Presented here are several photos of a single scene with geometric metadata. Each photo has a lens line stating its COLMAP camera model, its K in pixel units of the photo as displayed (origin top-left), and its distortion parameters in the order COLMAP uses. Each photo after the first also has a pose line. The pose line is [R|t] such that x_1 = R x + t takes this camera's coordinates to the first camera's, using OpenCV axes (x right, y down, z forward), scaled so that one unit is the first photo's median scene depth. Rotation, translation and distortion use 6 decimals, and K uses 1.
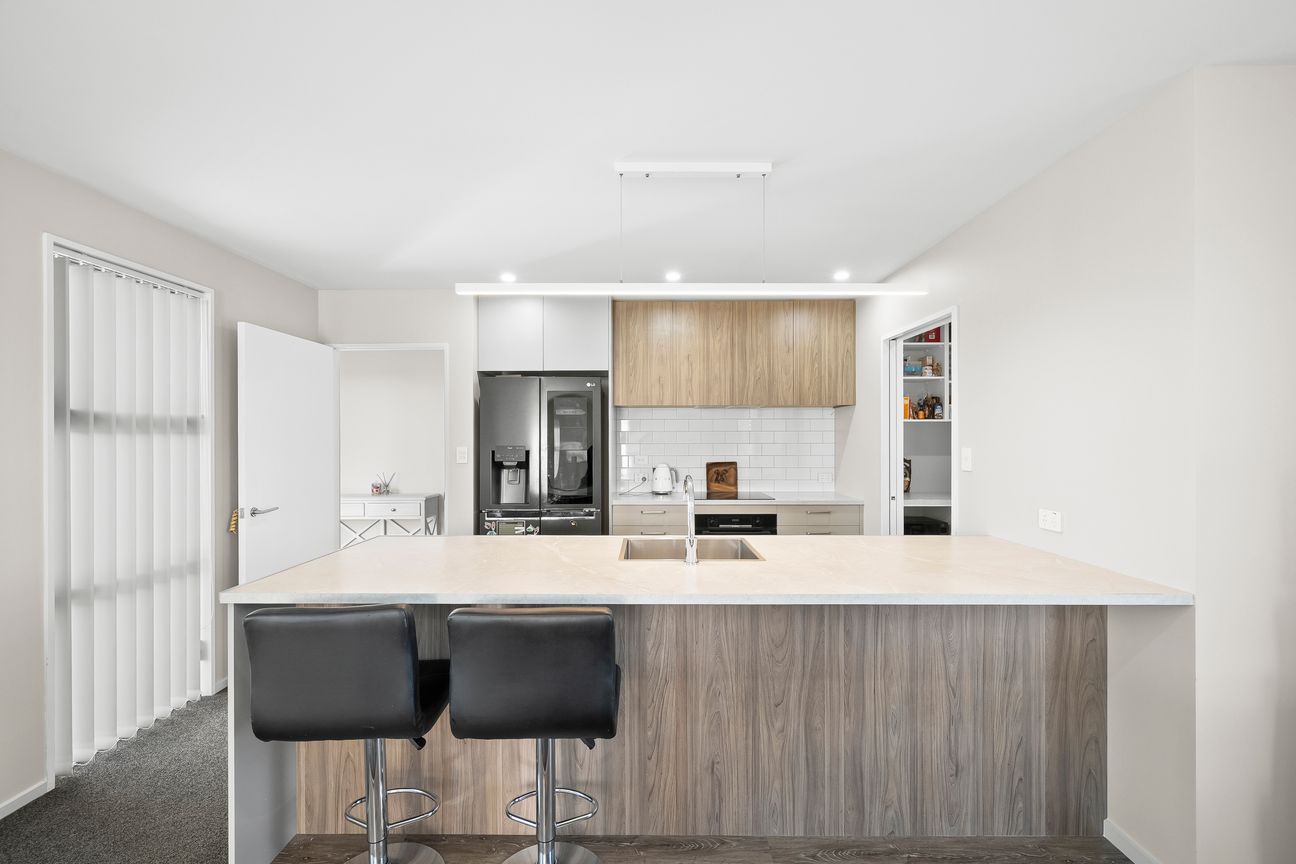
lens RADIAL K [[534.4, 0, 648.0], [0, 534.4, 432.0], [0, 0, 1]] dist [-0.015582, -0.000129]
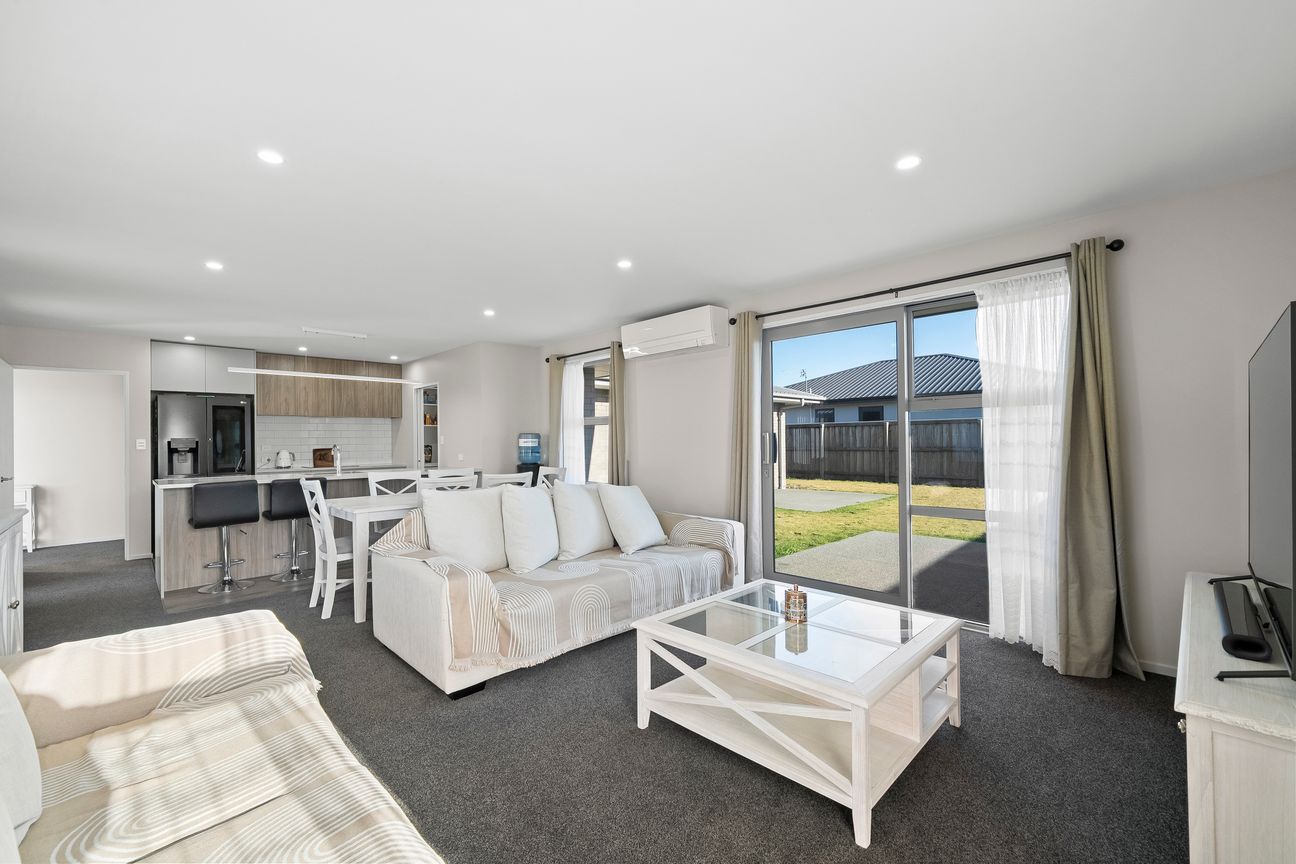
lens RADIAL K [[534.4, 0, 648.0], [0, 534.4, 432.0], [0, 0, 1]] dist [-0.015582, -0.000129]
pose [[0.712828, 0.001309, 0.701338, -0.349304], [0.006815, 0.999938, -0.008793, 0.027988], [-0.701306, 0.011048, 0.712775, -1.051532]]
